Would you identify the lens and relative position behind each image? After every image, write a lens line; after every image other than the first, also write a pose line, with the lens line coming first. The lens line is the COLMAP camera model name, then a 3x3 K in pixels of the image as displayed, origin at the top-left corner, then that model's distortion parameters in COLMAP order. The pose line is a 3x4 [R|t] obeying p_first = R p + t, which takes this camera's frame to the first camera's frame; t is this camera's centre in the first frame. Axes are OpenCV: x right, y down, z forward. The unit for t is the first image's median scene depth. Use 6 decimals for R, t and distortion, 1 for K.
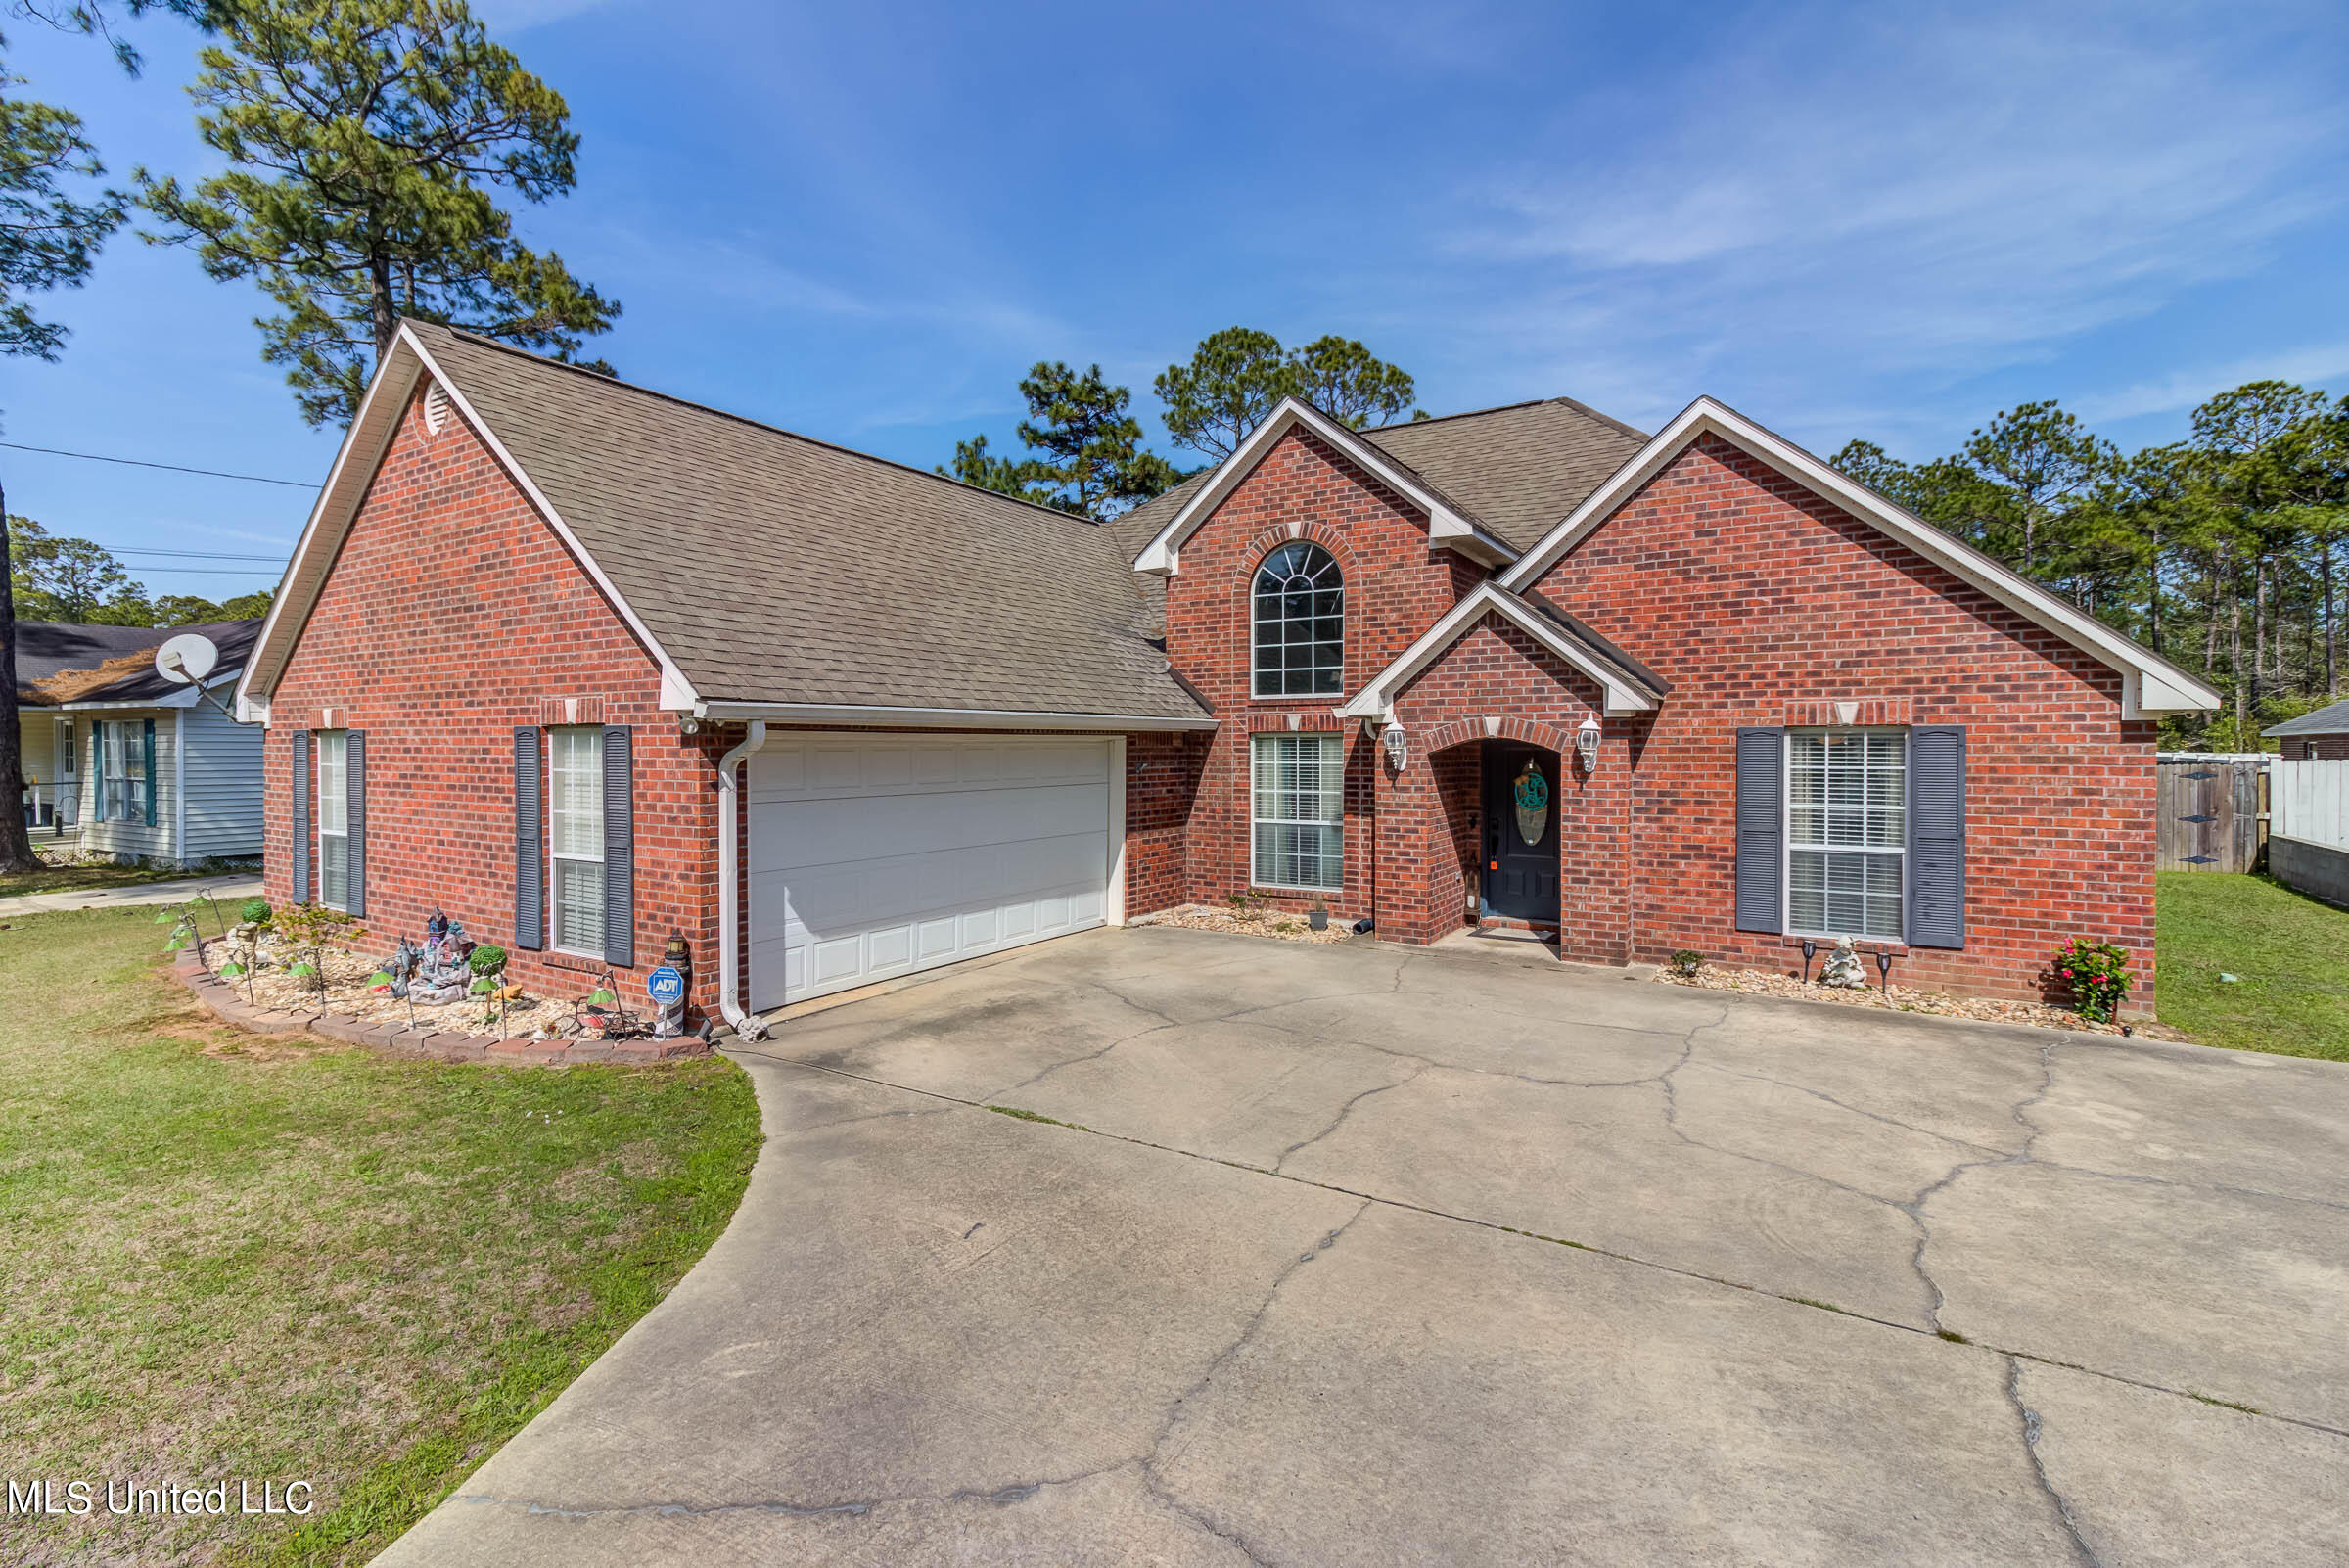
lens RADIAL K [[1061.6, 0, 1173.8], [0, 1061.6, 758.4], [0, 0, 1]] dist [-0.012544, -0.001630]
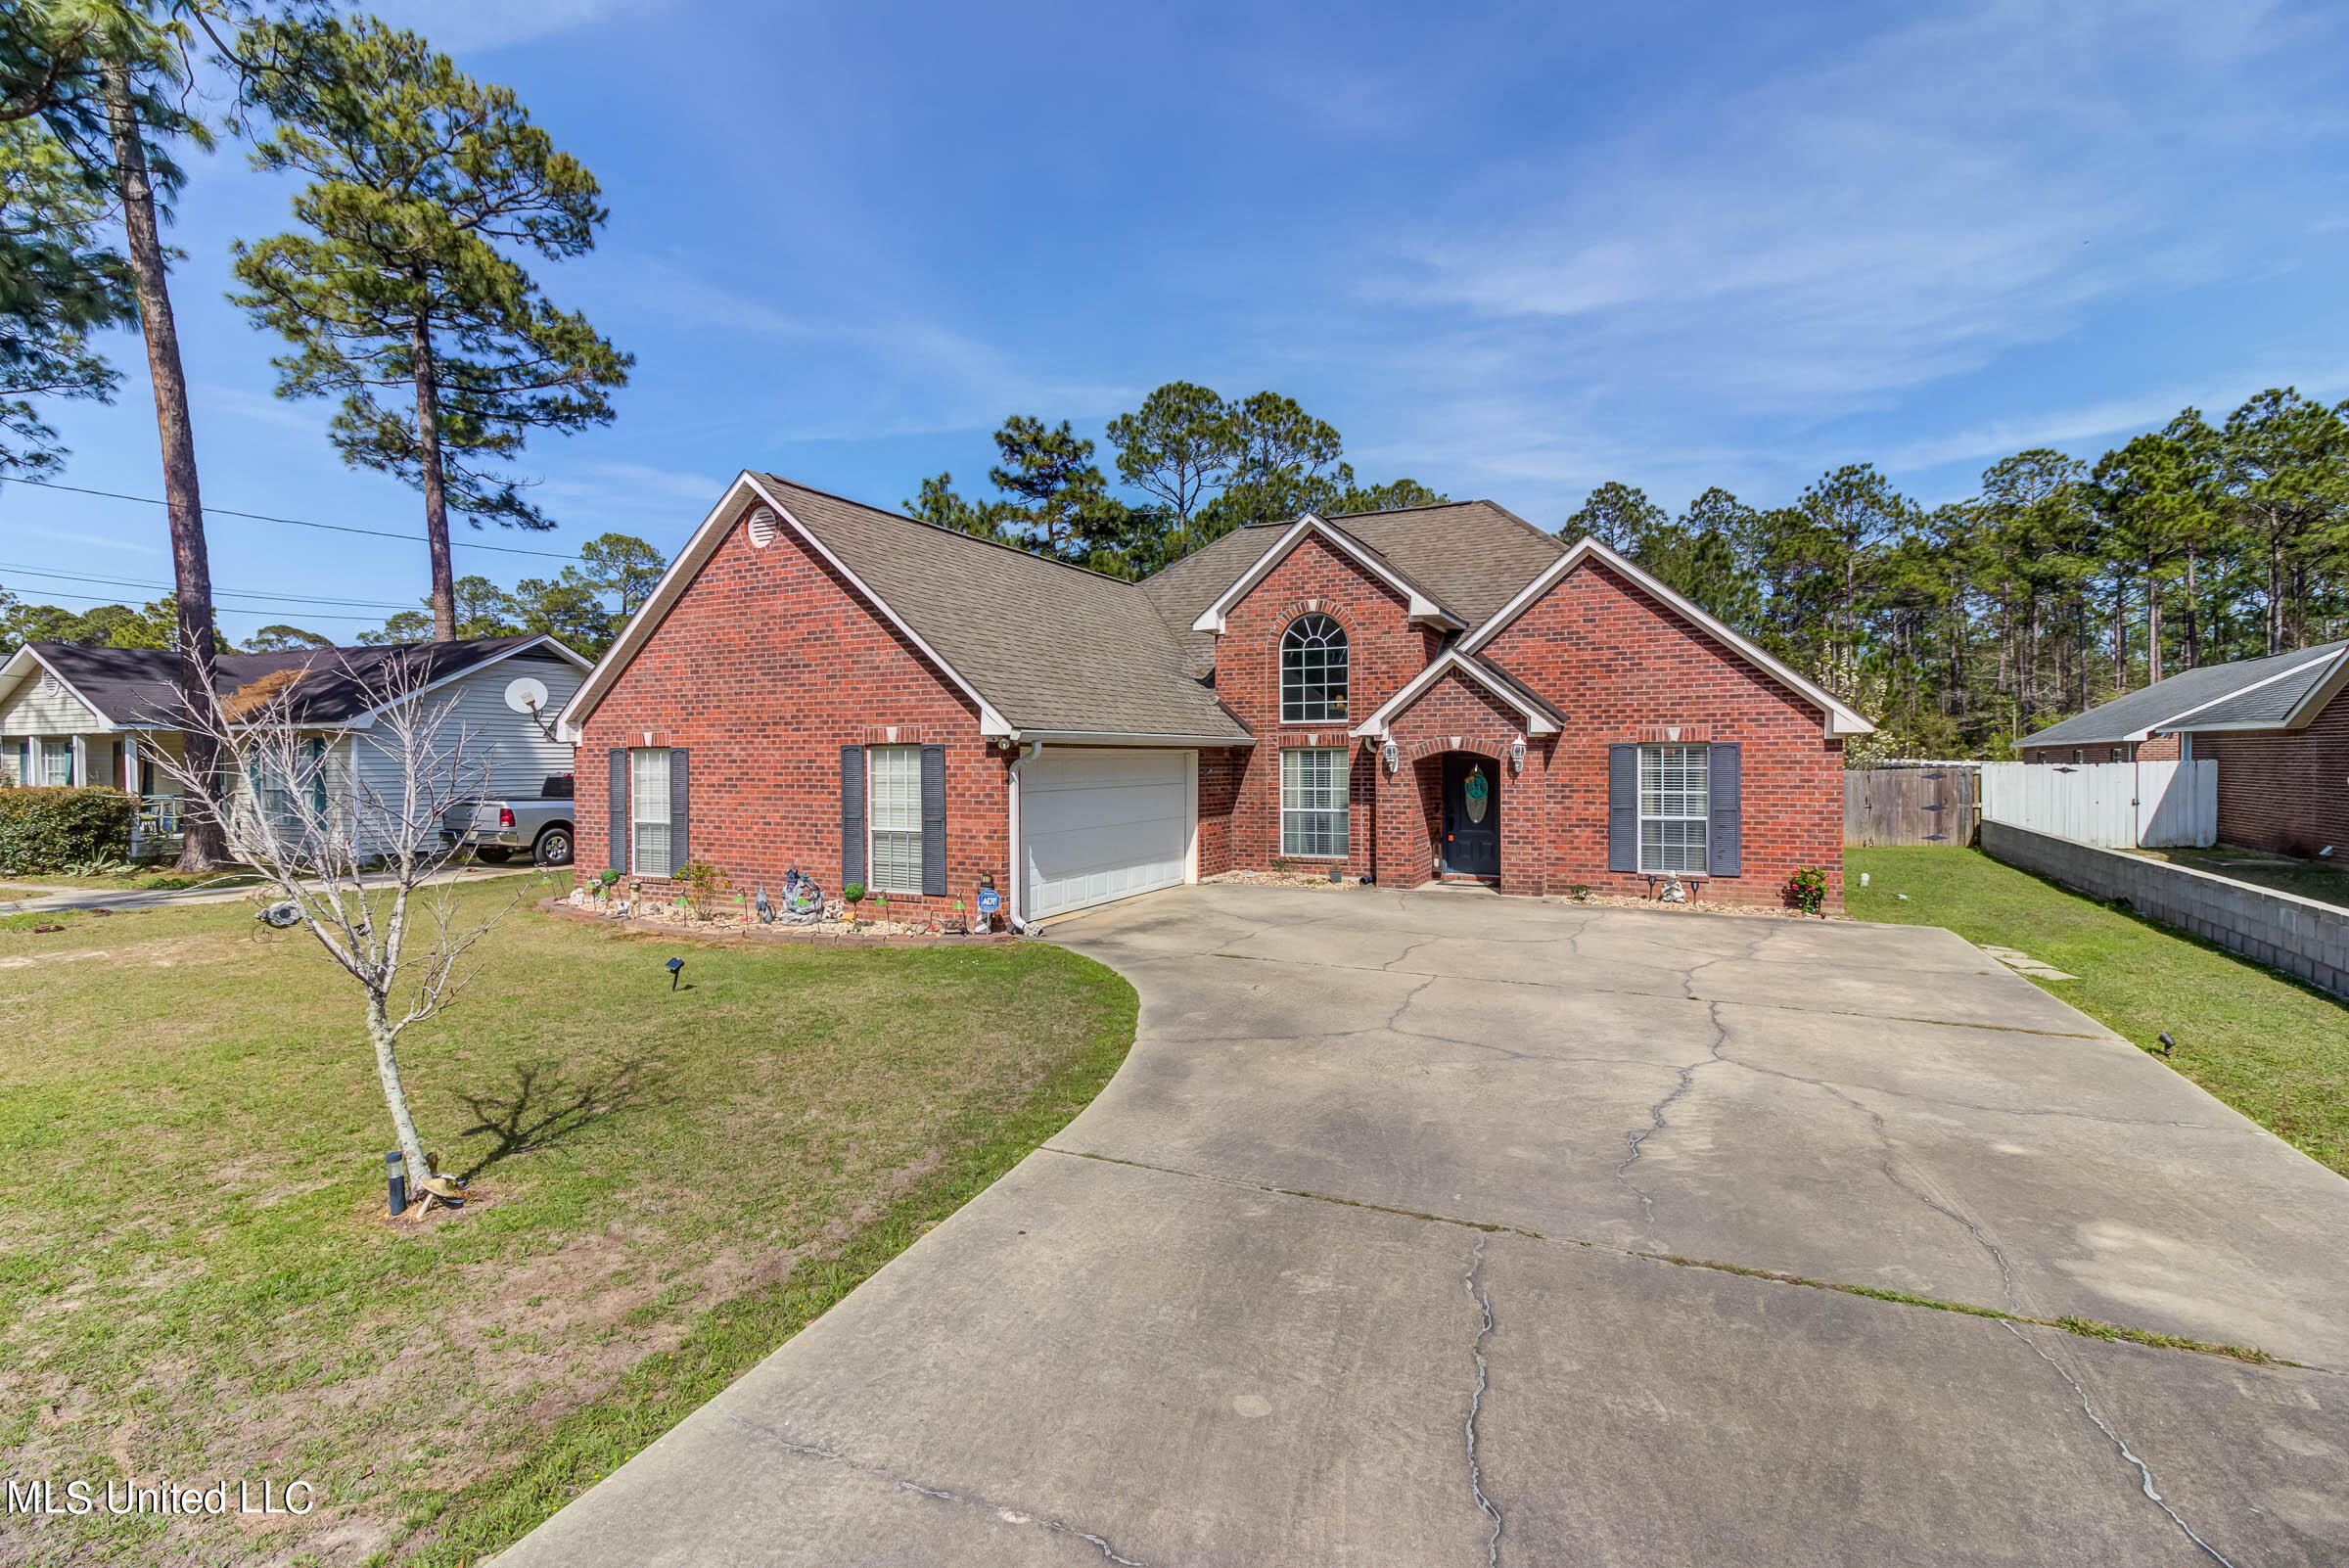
lens RADIAL K [[1061.6, 0, 1172.5], [0, 1061.6, 767.6], [0, 0, 1]] dist [-0.012544, -0.001630]
pose [[0.996184, -0.004465, 0.087162, -0.204238], [0.004936, 0.999974, -0.005196, 0.009415], [-0.087137, 0.005606, 0.996181, -0.414456]]
